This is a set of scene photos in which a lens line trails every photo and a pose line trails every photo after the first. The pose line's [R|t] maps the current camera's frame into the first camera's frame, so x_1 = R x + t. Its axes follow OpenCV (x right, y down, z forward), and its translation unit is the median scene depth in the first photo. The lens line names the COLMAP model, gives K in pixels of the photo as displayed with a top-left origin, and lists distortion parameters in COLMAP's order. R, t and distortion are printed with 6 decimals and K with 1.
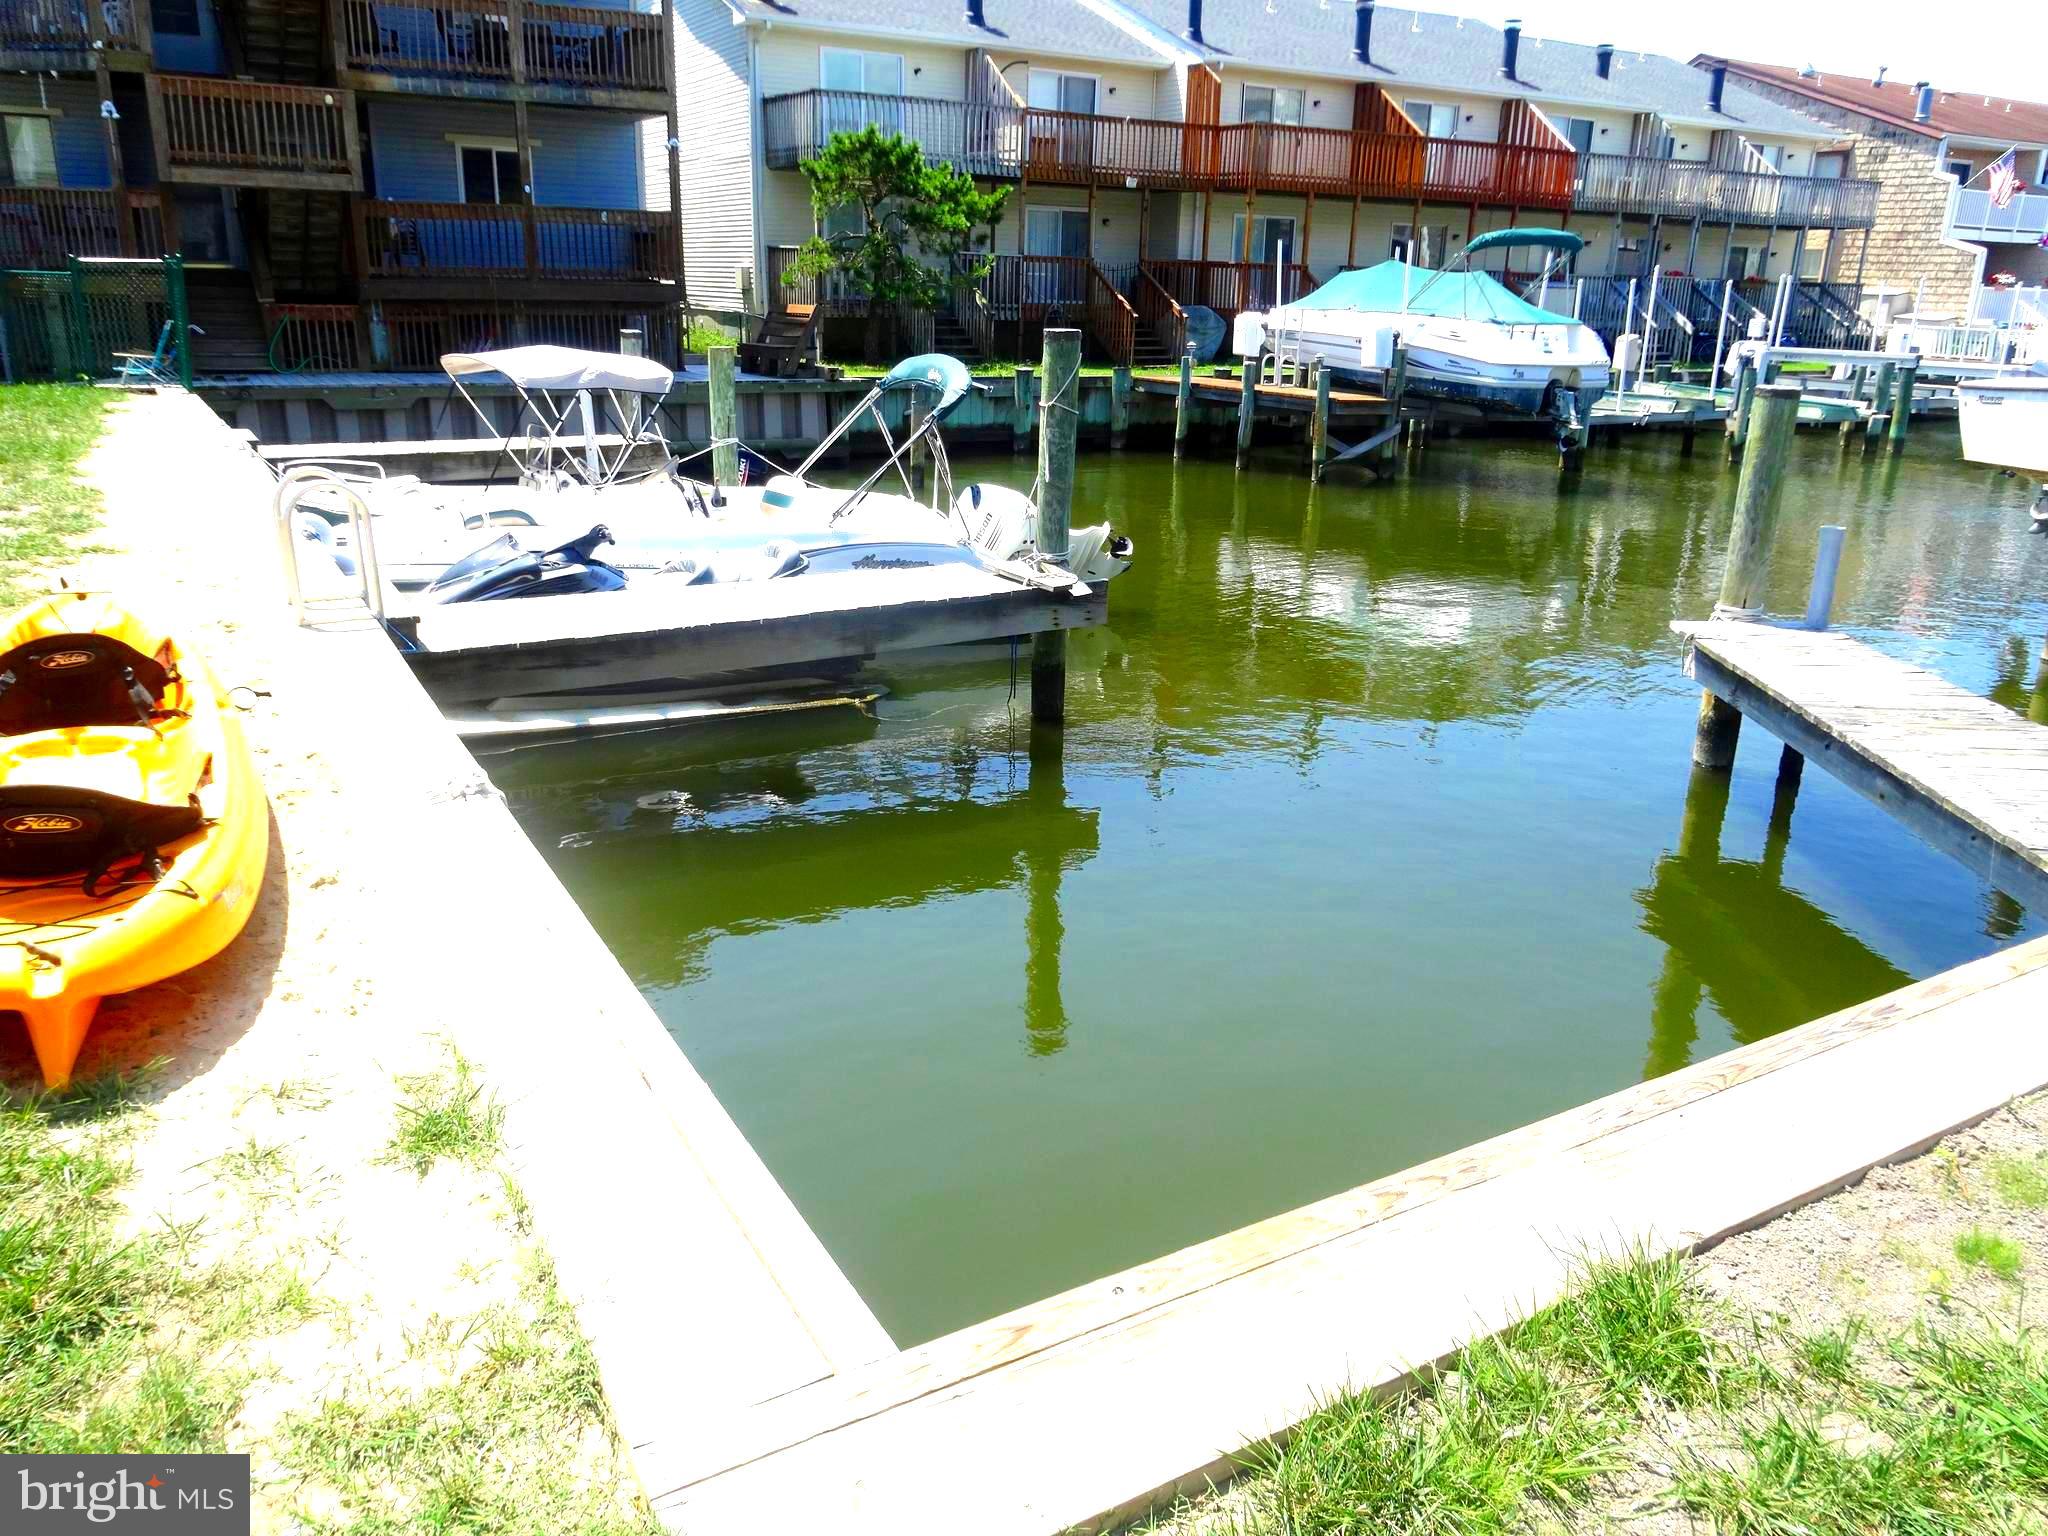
lens RADIAL K [[1467.4, 0, 1024.0], [0, 1467.4, 768.0], [0, 0, 1]] dist [-0.001654, -0.001677]
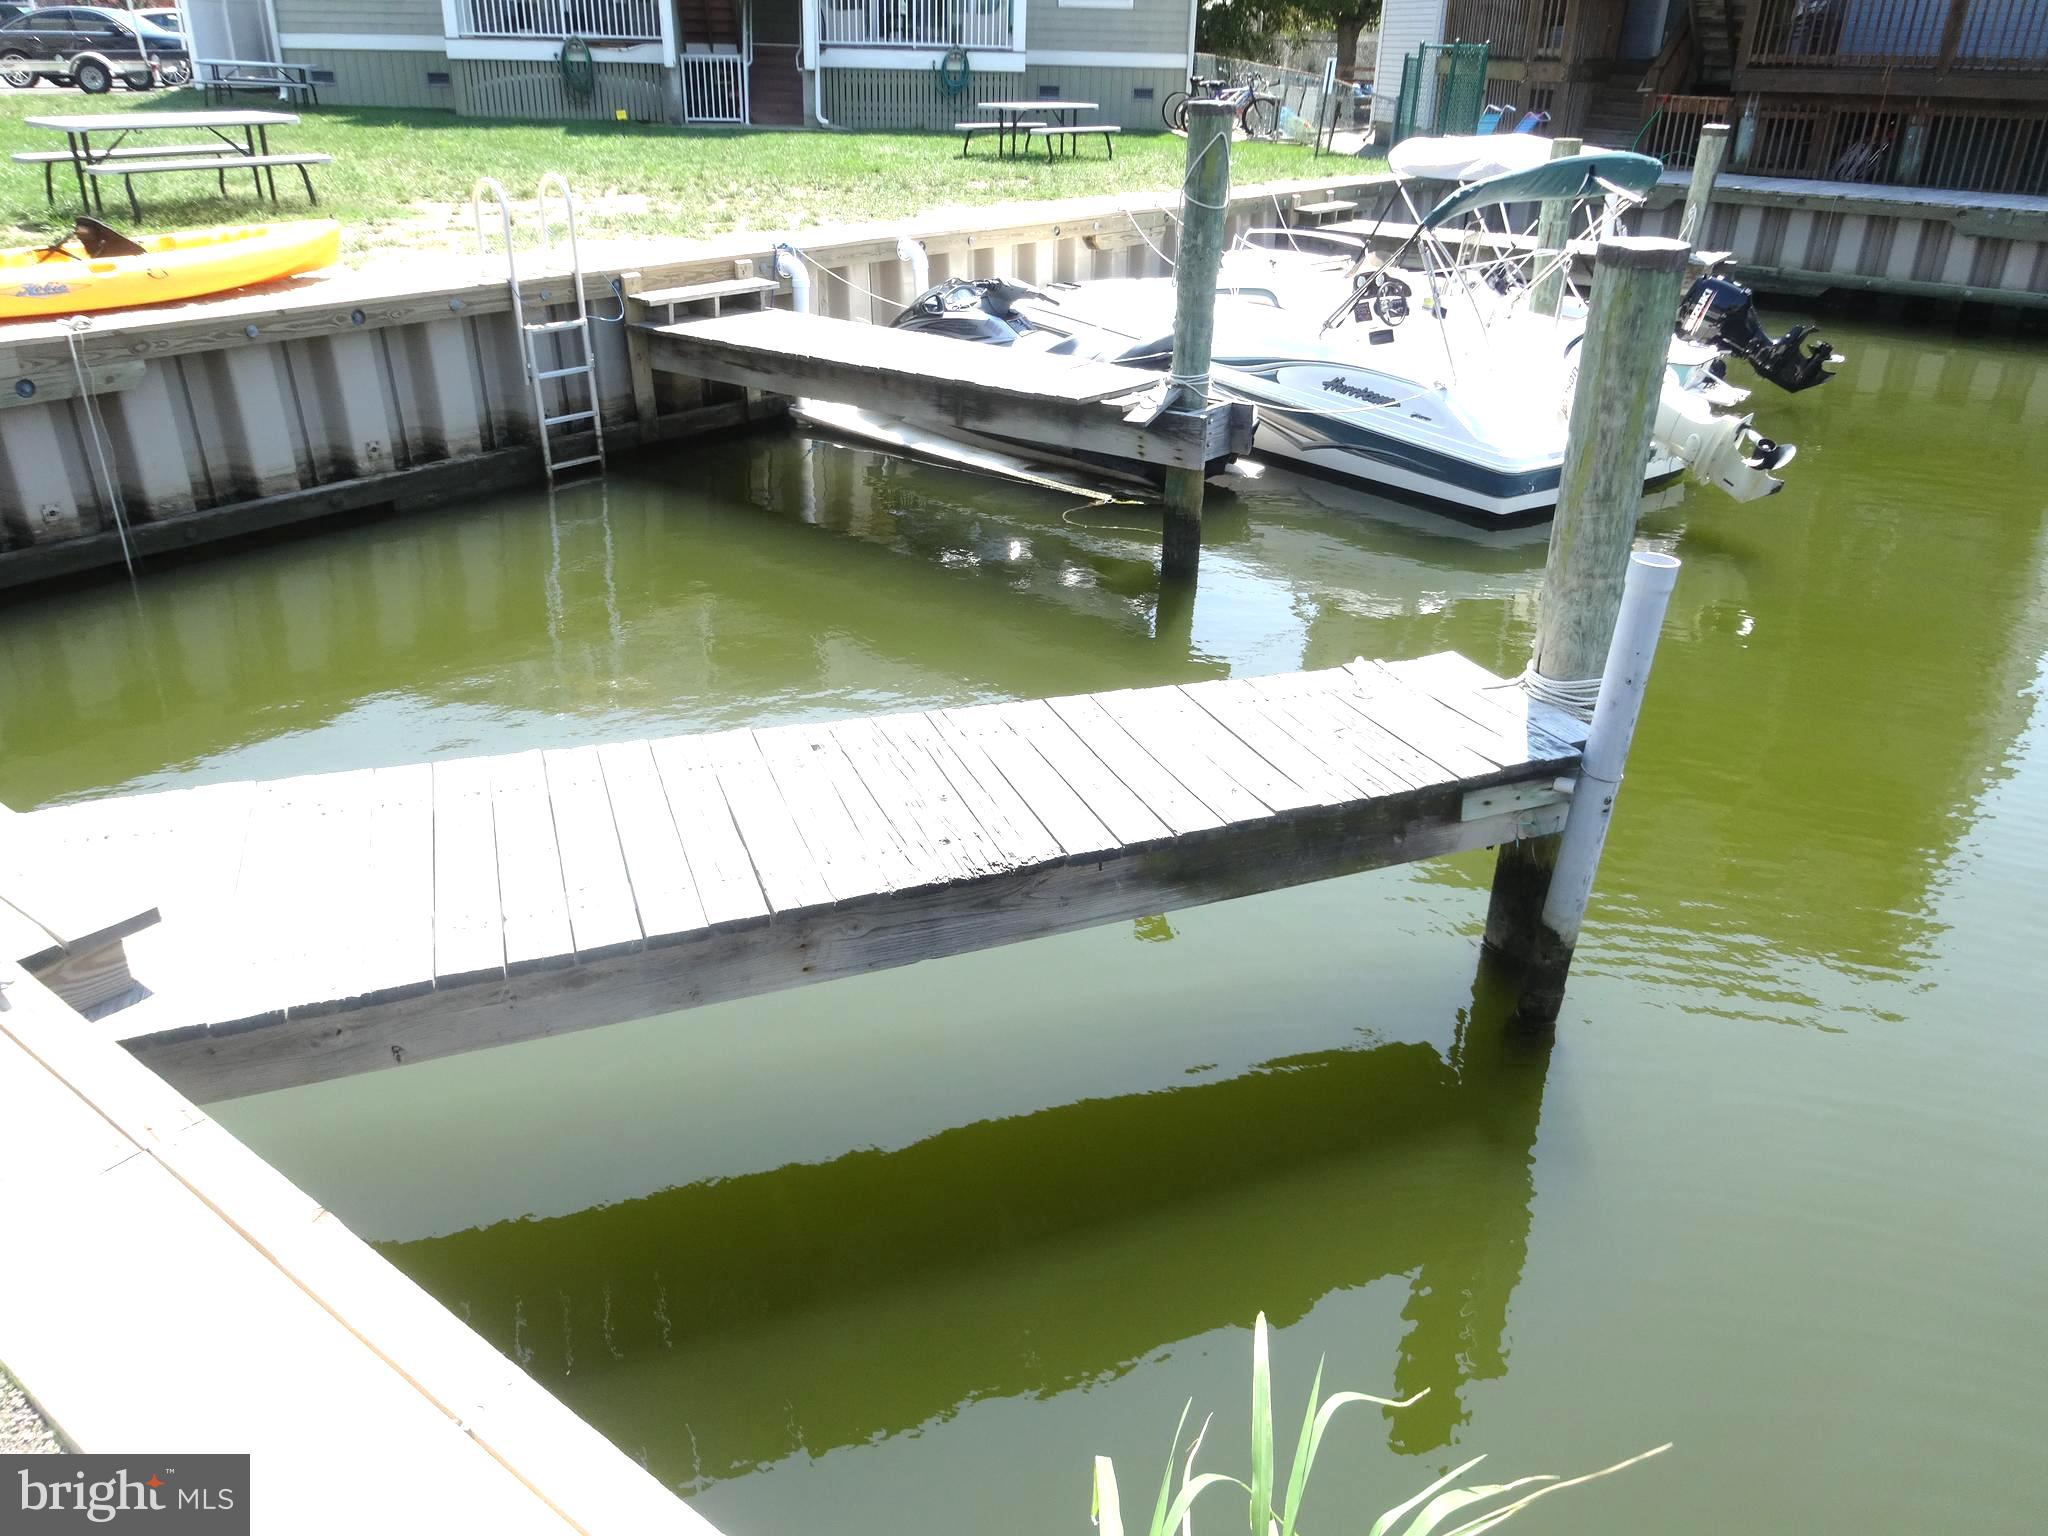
lens RADIAL K [[1467.4, 0, 1024.0], [0, 1467.4, 768.0], [0, 0, 1]] dist [-0.001654, -0.001677]
pose [[0.387177, 0.398780, -0.831305, 0.608425], [-0.302481, 0.906664, 0.294050, -0.126955], [0.870976, 0.137605, 0.471663, 0.429483]]
